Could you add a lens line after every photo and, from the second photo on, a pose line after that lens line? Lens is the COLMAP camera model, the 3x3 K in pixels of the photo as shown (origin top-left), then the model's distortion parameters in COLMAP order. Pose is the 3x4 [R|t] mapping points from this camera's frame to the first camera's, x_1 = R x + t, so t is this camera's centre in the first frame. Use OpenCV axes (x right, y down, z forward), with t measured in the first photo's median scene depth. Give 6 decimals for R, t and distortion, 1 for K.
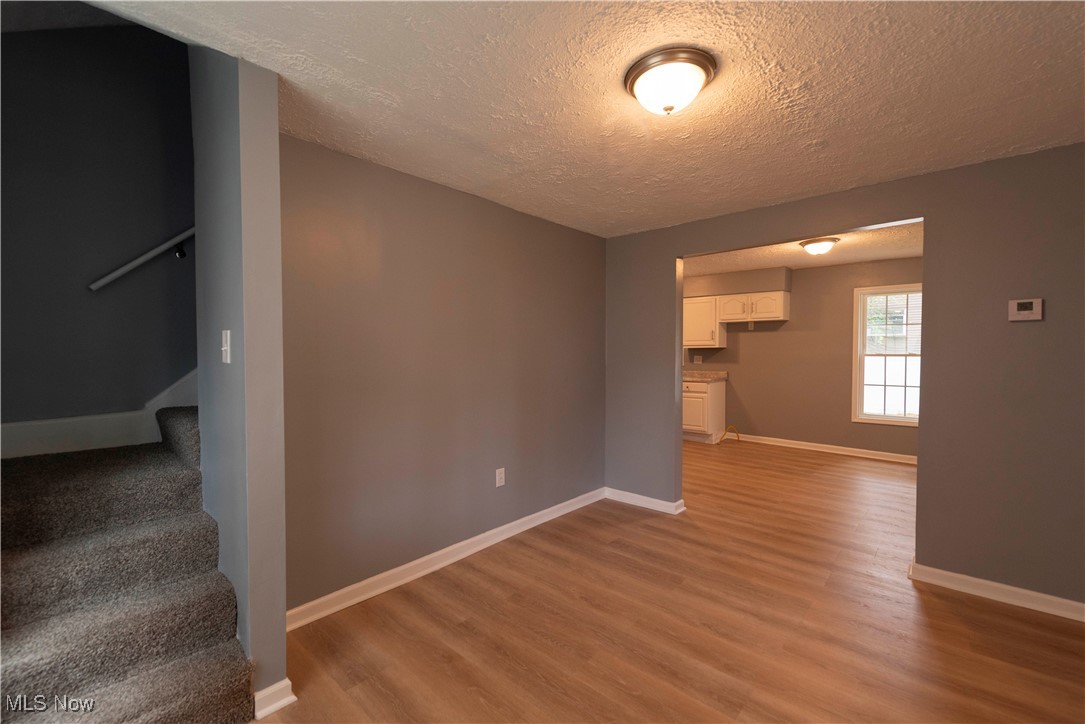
lens RADIAL K [[432.8, 0, 542.4], [0, 432.8, 363.4], [0, 0, 1]] dist [0.002381, -0.000877]
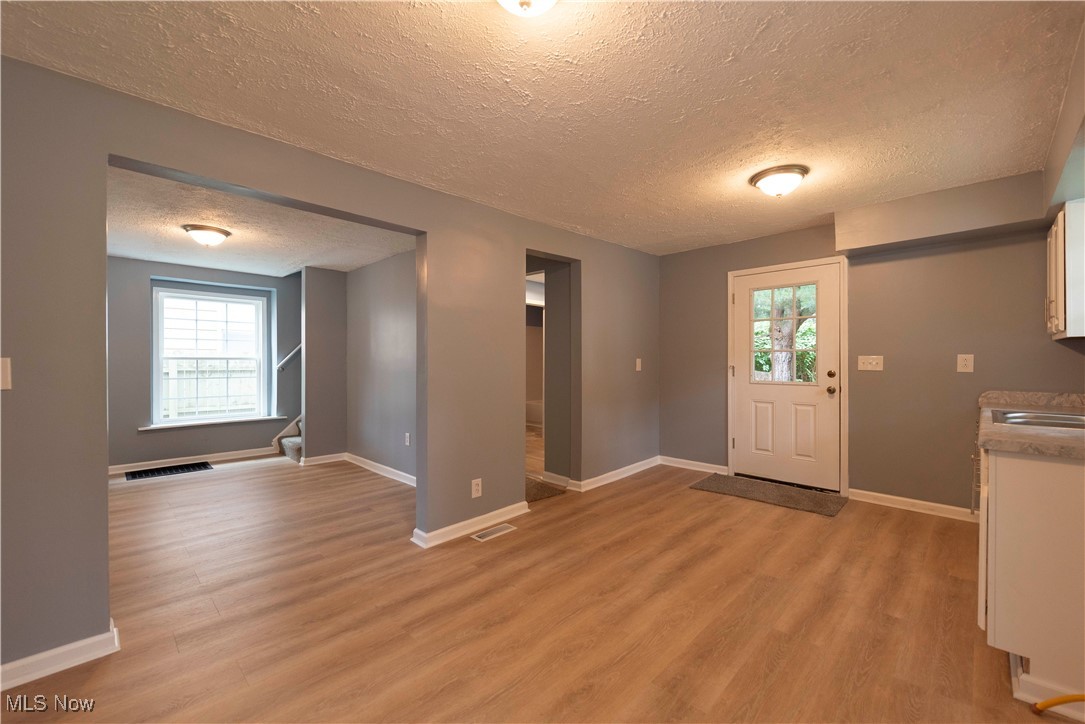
lens RADIAL K [[461.6, 0, 548.1], [0, 461.6, 361.5], [0, 0, 1]] dist [0.000797, -0.000155]
pose [[-0.030311, 0.012169, -0.999466, 1.235429], [-0.020063, 0.999717, 0.012780, -0.012759], [0.999339, 0.020439, -0.030058, 1.336756]]
